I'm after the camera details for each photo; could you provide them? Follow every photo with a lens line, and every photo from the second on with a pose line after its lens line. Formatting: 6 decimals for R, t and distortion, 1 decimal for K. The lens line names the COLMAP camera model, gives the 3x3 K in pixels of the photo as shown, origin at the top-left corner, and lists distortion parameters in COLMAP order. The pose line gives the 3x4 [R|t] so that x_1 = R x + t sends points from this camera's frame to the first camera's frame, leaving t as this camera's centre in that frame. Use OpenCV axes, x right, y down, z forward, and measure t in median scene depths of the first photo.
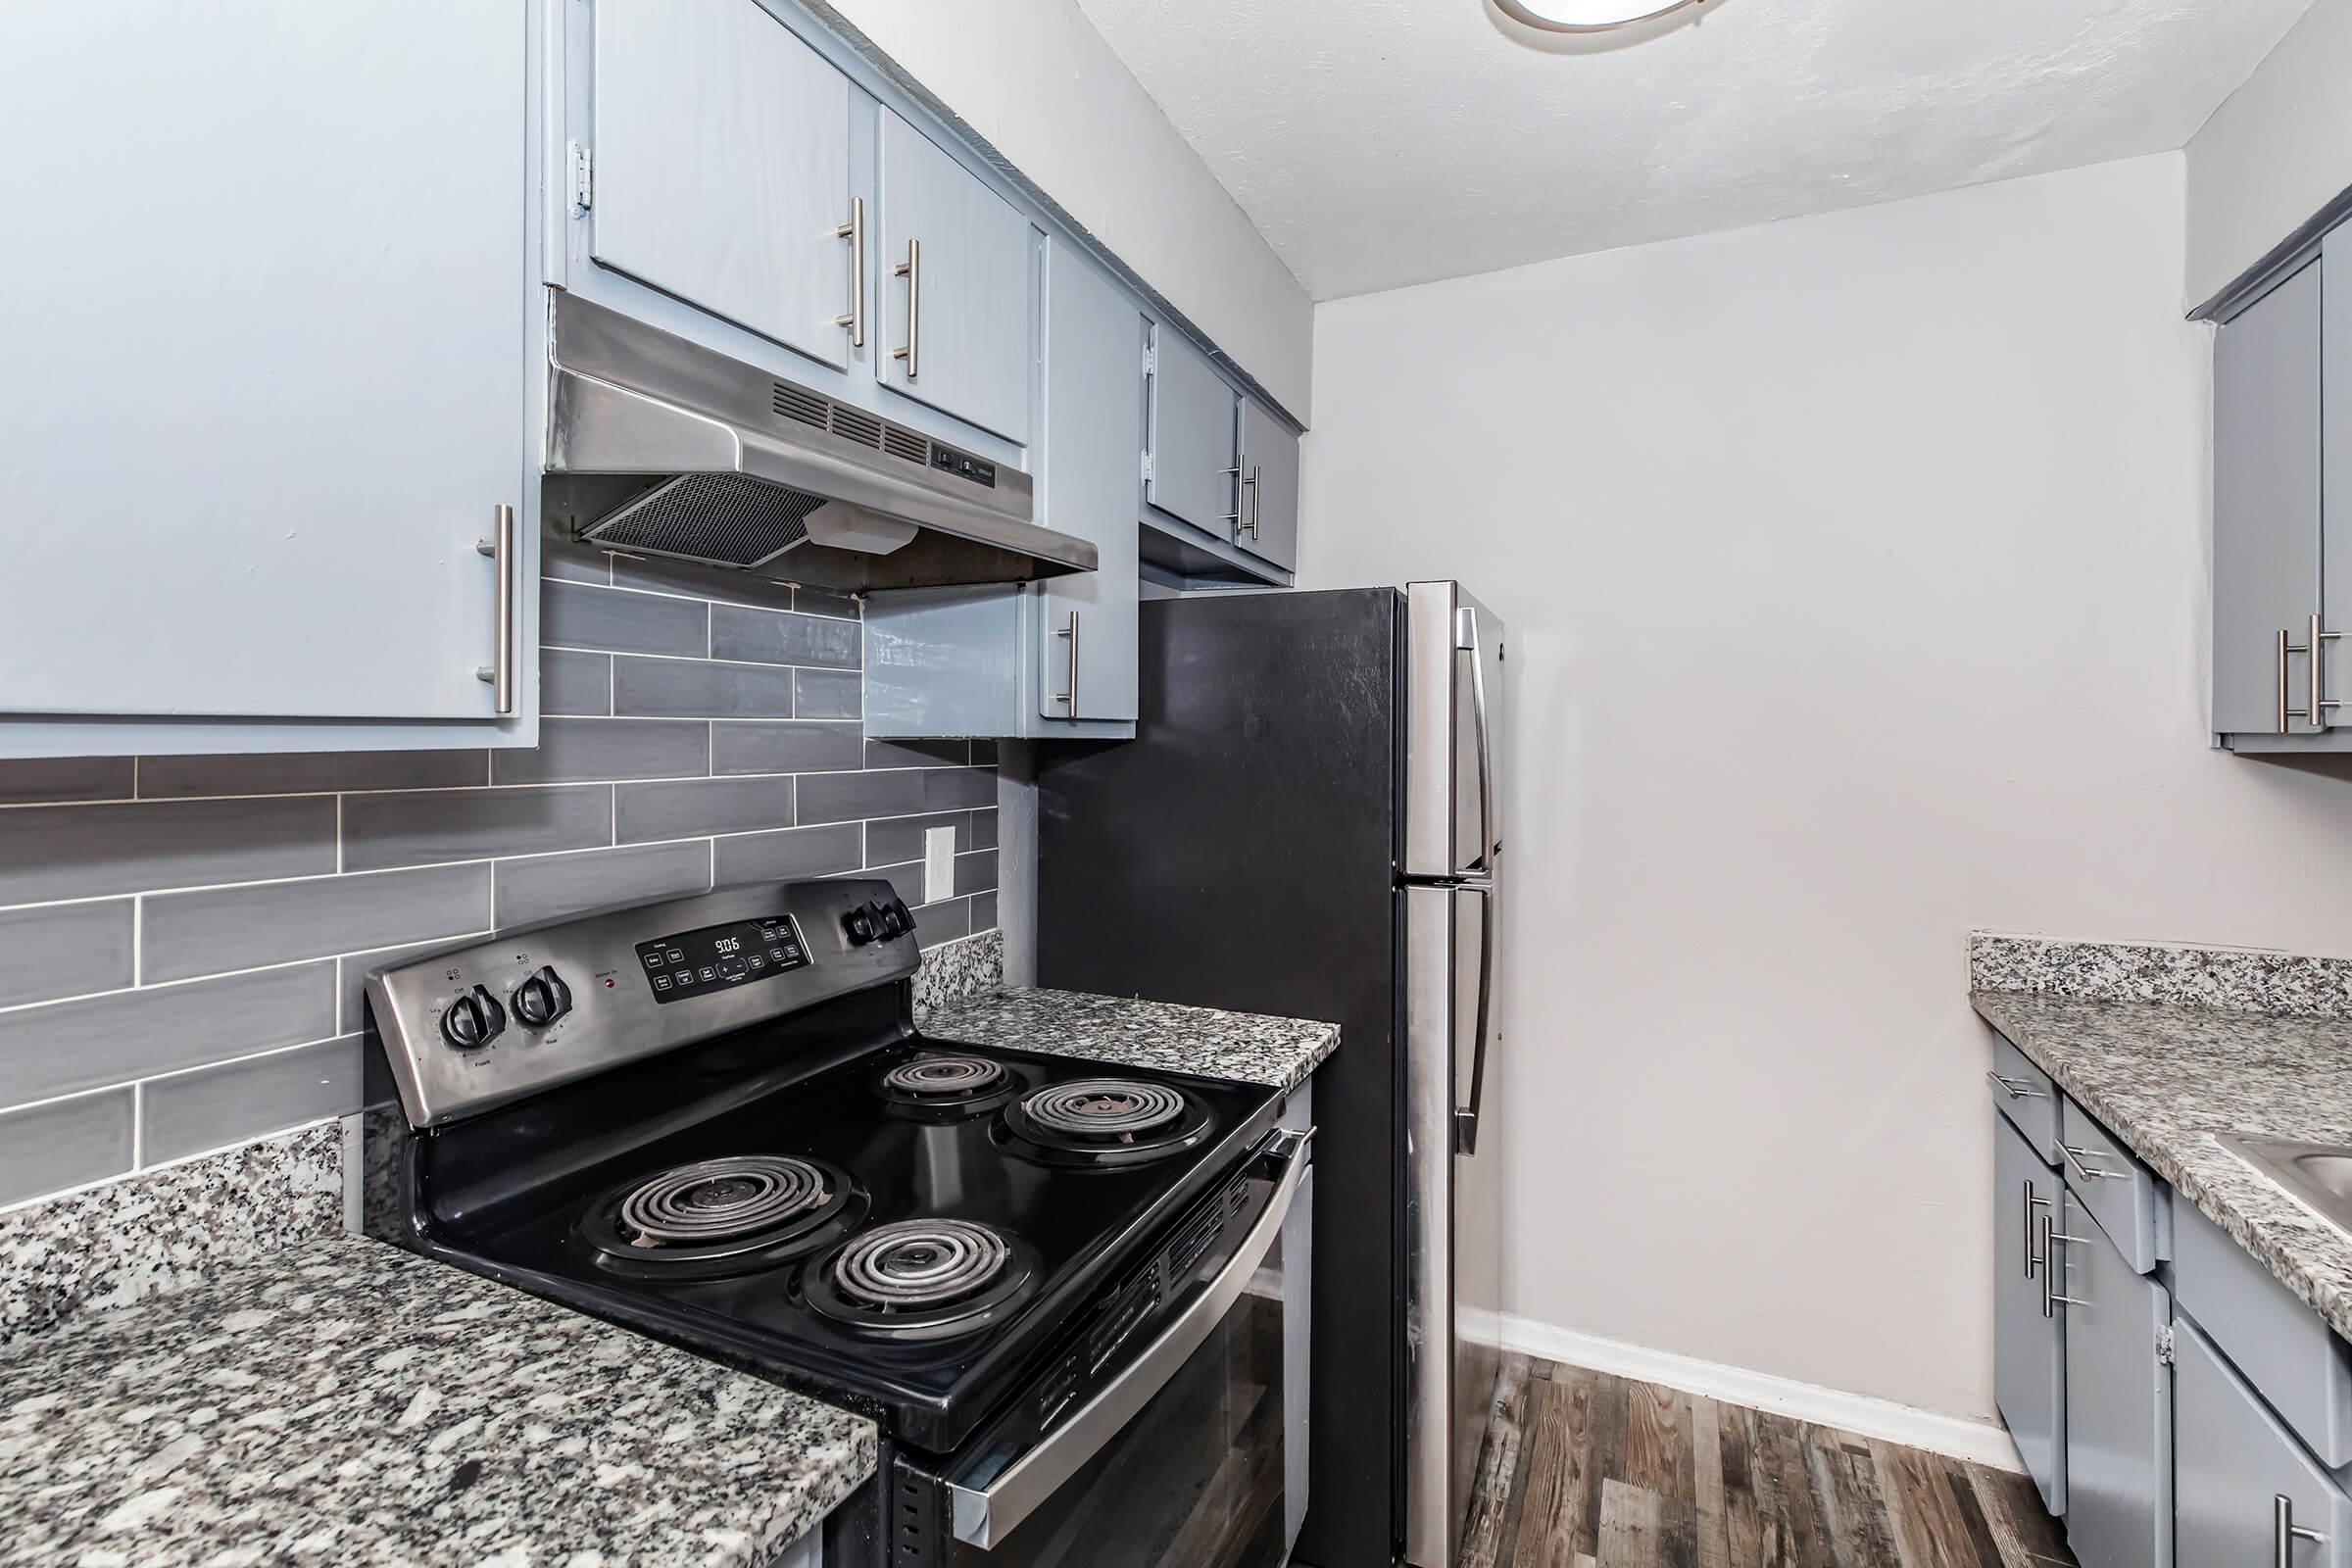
lens RADIAL K [[1064.0, 0, 1128.8], [0, 1064.0, 738.6], [0, 0, 1]] dist [0.005246, -0.001566]
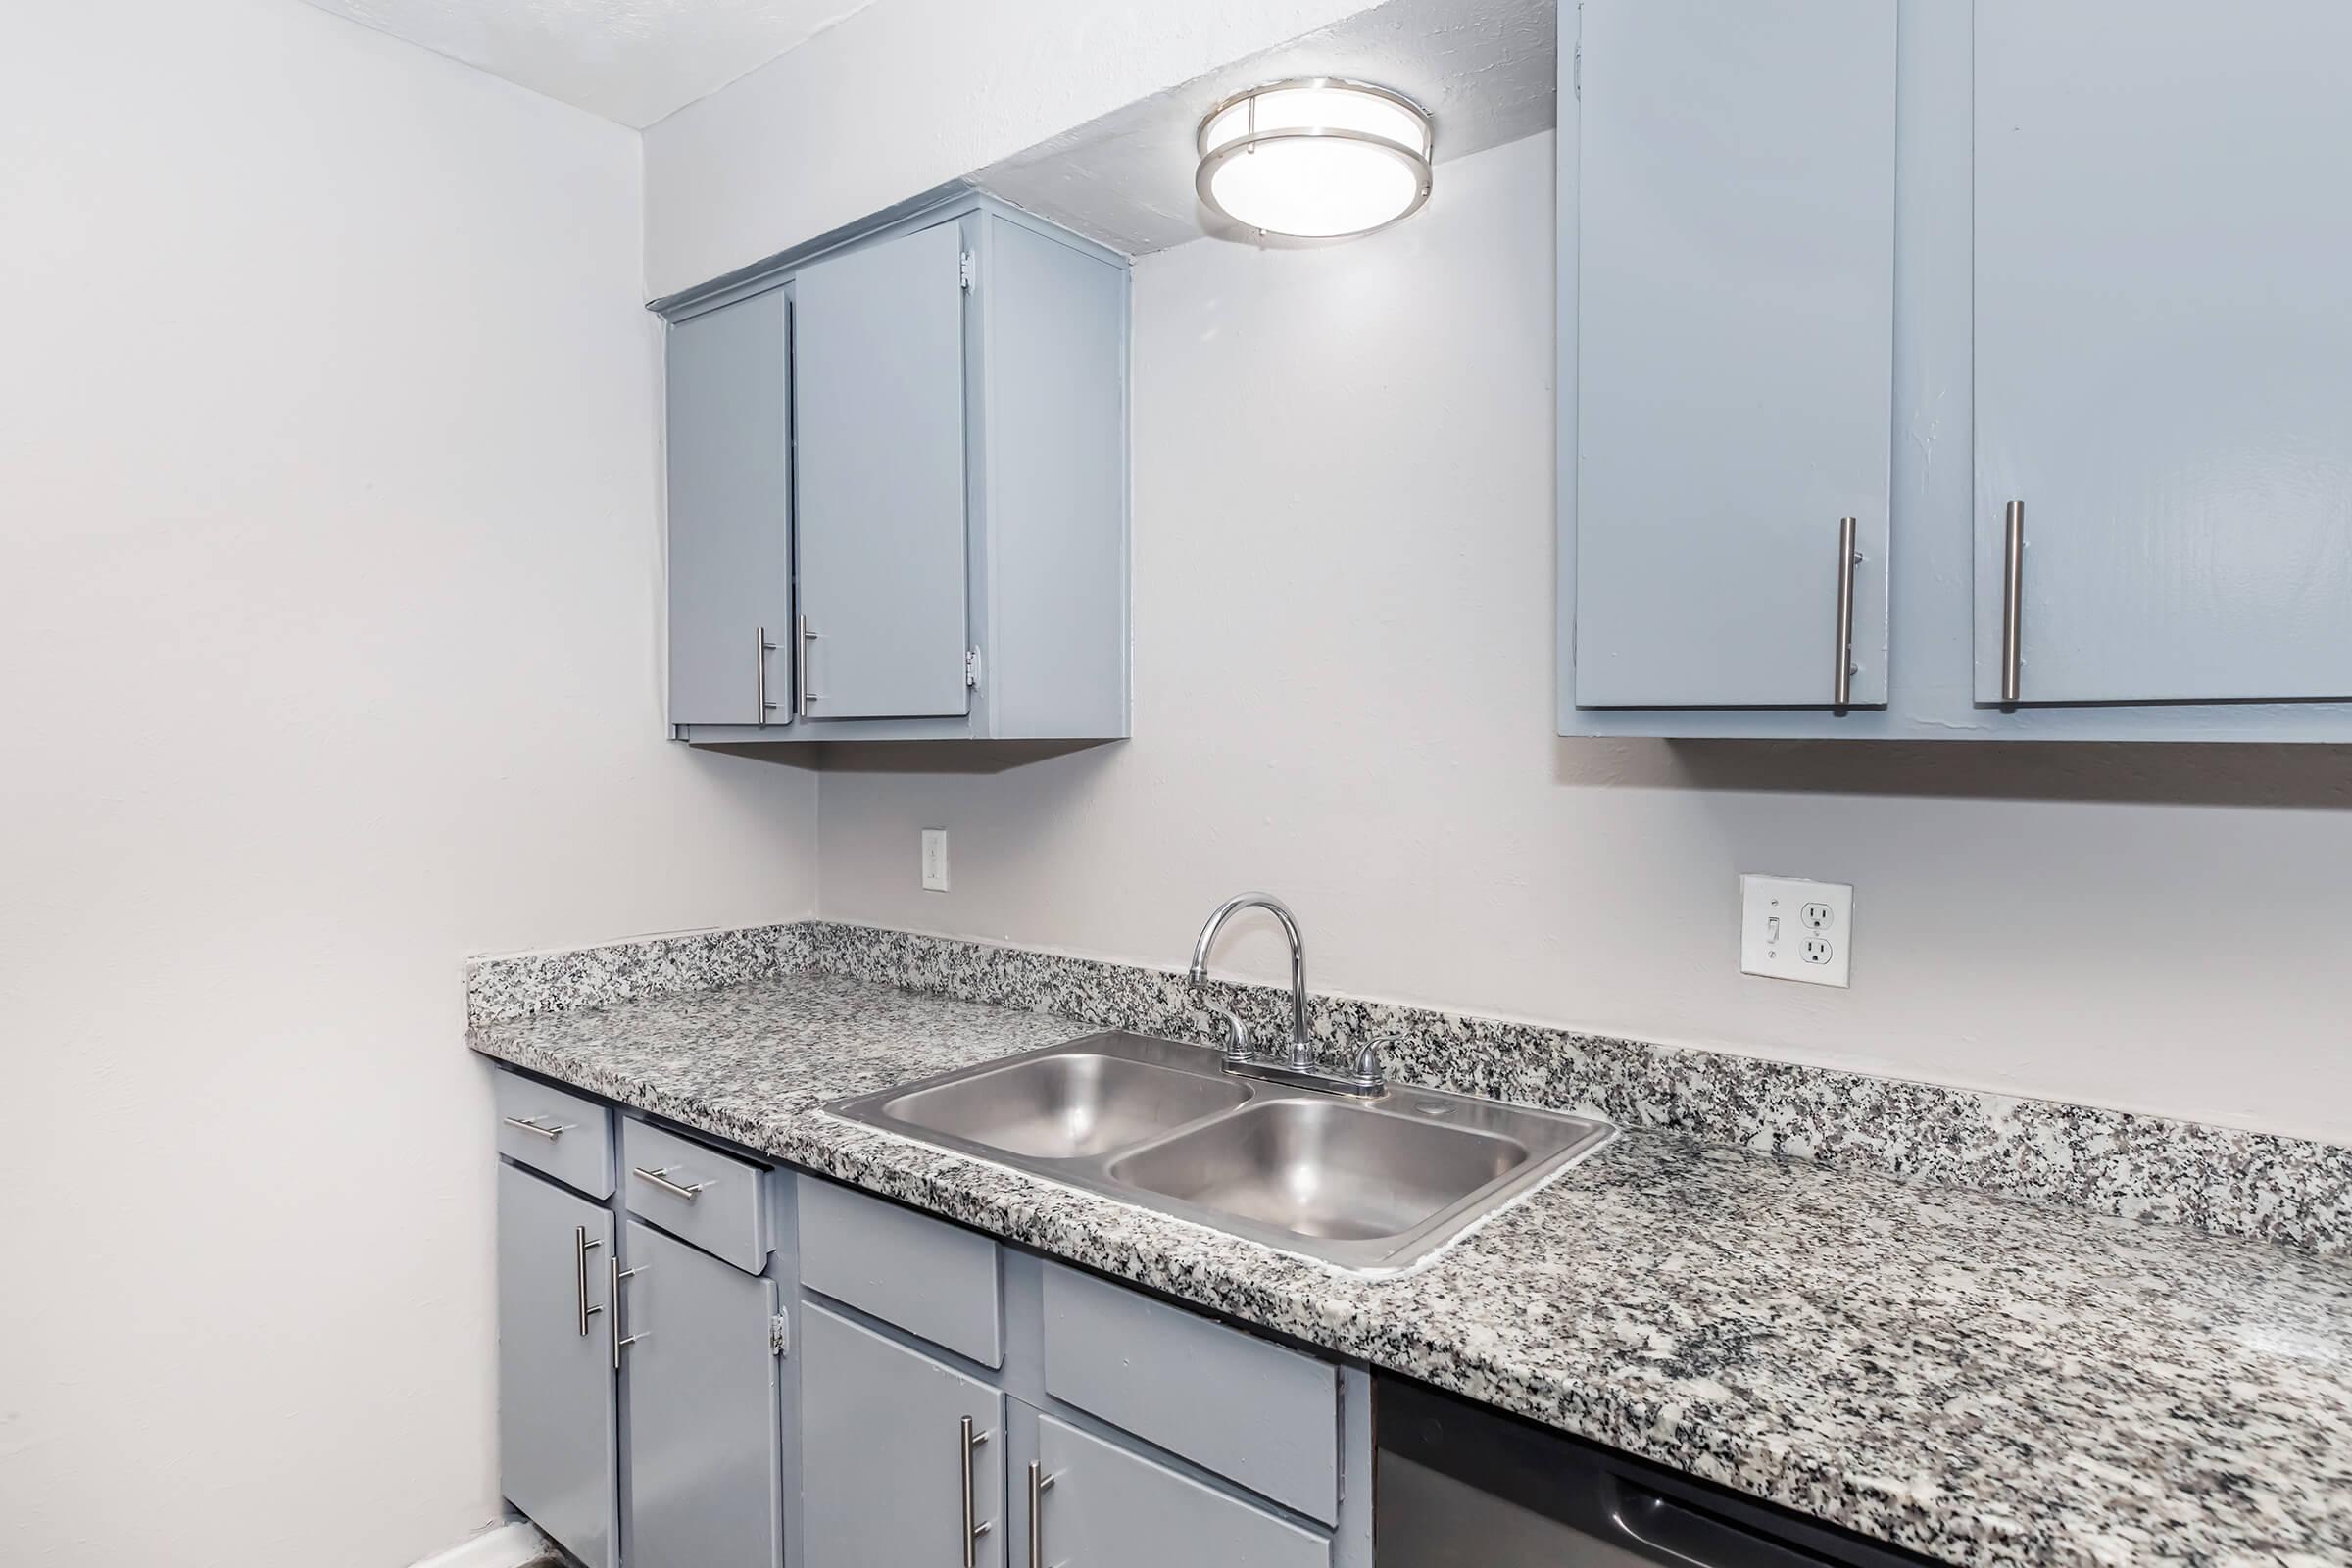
lens RADIAL K [[1286.5, 0, 1292.1], [0, 1286.5, 758.9], [0, 0, 1]] dist [-0.004409, 0.003778]
pose [[0.230353, -0.016976, 0.972959, -0.063638], [-0.001265, 0.999842, 0.017745, 0.007894], [-0.973106, -0.005319, 0.230295, 0.221190]]
